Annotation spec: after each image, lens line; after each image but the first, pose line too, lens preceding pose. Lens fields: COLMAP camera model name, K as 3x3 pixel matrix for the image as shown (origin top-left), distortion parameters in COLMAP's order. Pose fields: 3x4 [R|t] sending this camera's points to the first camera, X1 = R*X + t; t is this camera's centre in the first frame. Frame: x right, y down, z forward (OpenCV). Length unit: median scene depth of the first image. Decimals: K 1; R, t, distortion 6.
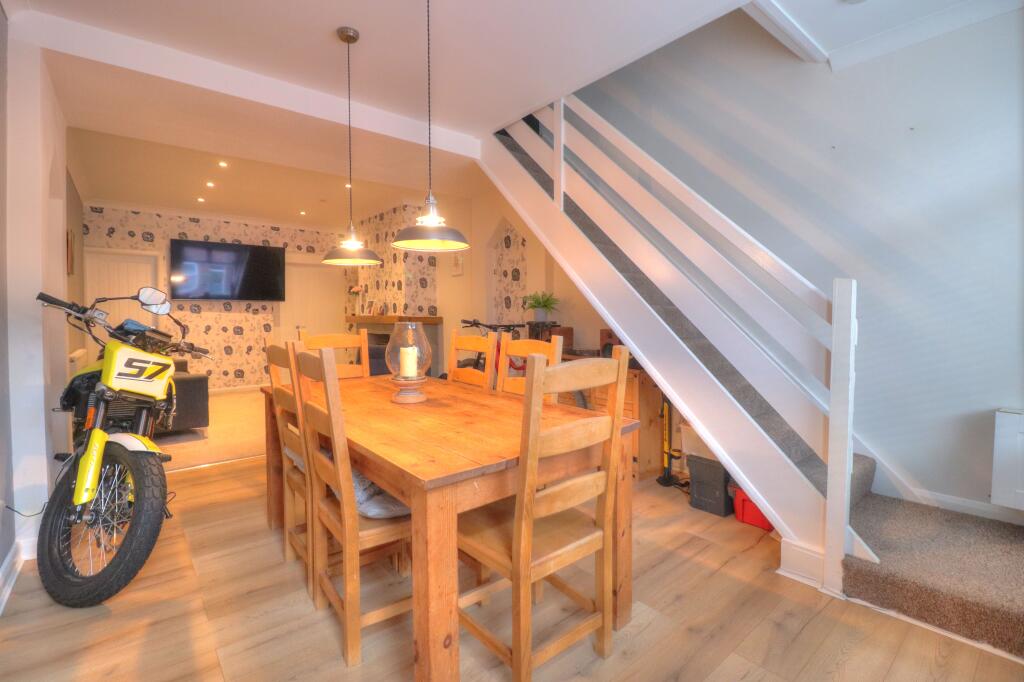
lens RADIAL K [[473.1, 0, 509.3], [0, 473.1, 334.6], [0, 0, 1]] dist [-0.002604, -0.001131]
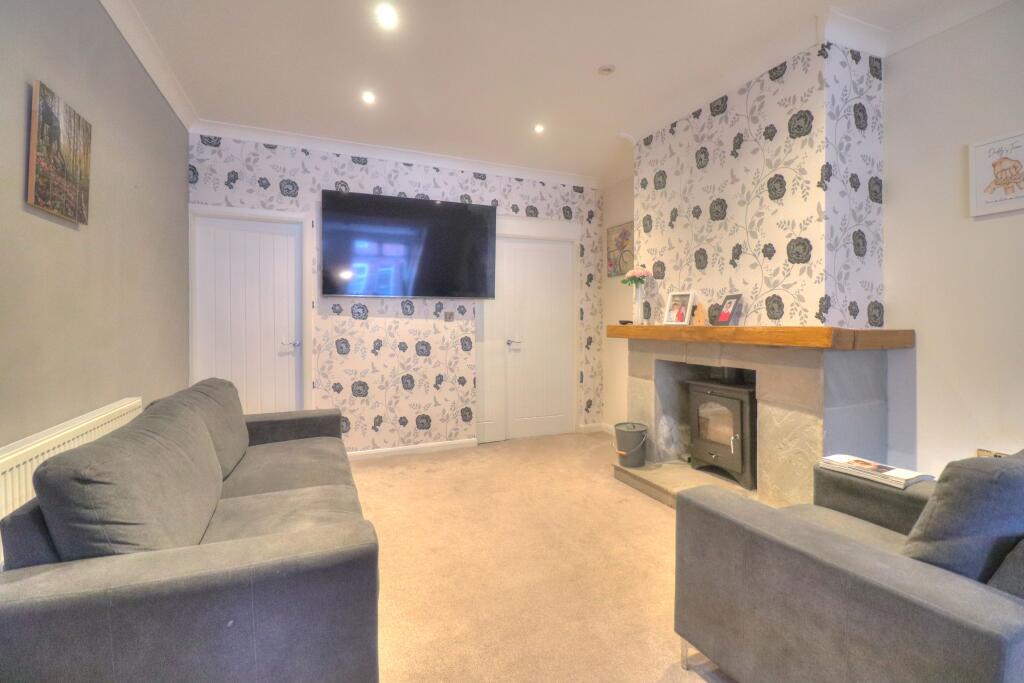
lens RADIAL K [[473.1, 0, 514.5], [0, 473.1, 335.8], [0, 0, 1]] dist [-0.002604, -0.001131]
pose [[0.960114, 0.009897, -0.279433, -0.304983], [-0.011182, 0.999933, -0.003006, -0.024372], [0.279384, 0.006011, 0.960161, 0.474928]]
